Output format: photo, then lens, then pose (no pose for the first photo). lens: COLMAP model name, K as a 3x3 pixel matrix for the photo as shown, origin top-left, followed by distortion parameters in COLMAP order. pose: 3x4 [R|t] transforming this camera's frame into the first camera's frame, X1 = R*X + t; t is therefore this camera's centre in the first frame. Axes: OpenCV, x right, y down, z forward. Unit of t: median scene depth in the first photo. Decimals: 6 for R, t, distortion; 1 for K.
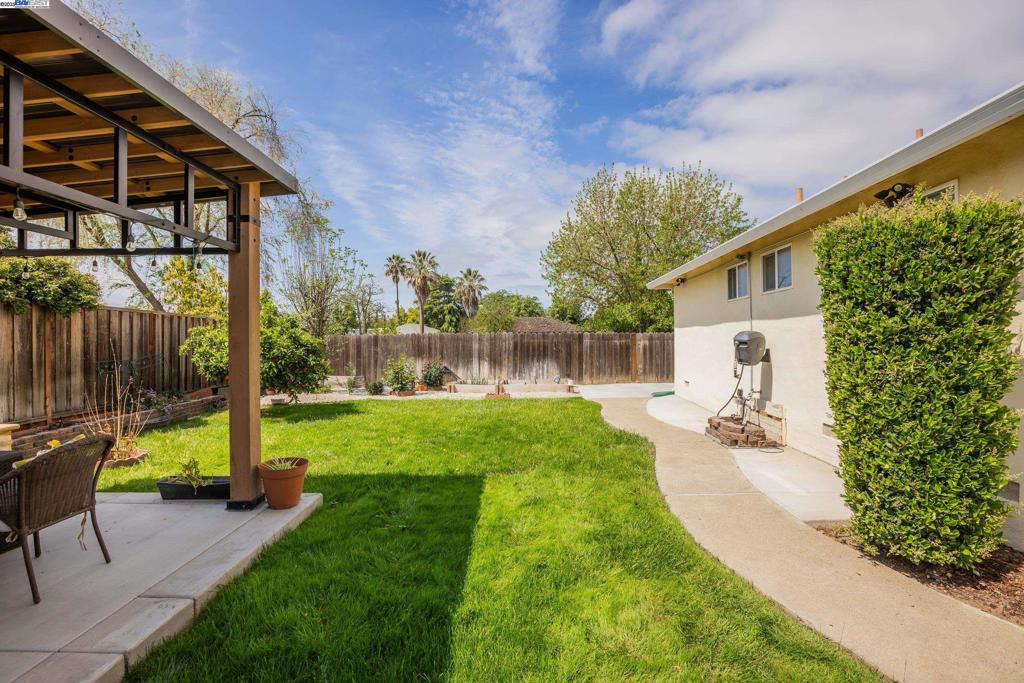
lens RADIAL K [[474.0, 0, 516.0], [0, 474.0, 338.3], [0, 0, 1]] dist [-0.018818, 0.002537]
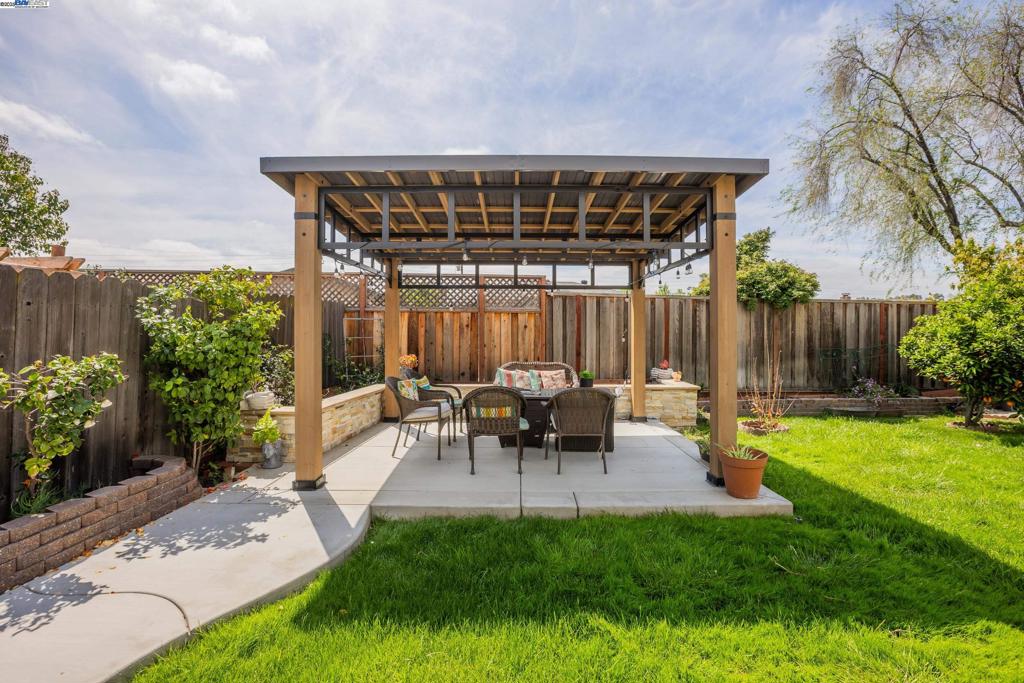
lens RADIAL K [[474.0, 0, 517.1], [0, 474.0, 329.2], [0, 0, 1]] dist [-0.018818, 0.002537]
pose [[0.012094, 0.003775, -0.999920, 0.134084], [-0.003355, 0.999987, 0.003735, 0.000517], [0.999921, 0.003310, 0.012107, 0.138116]]
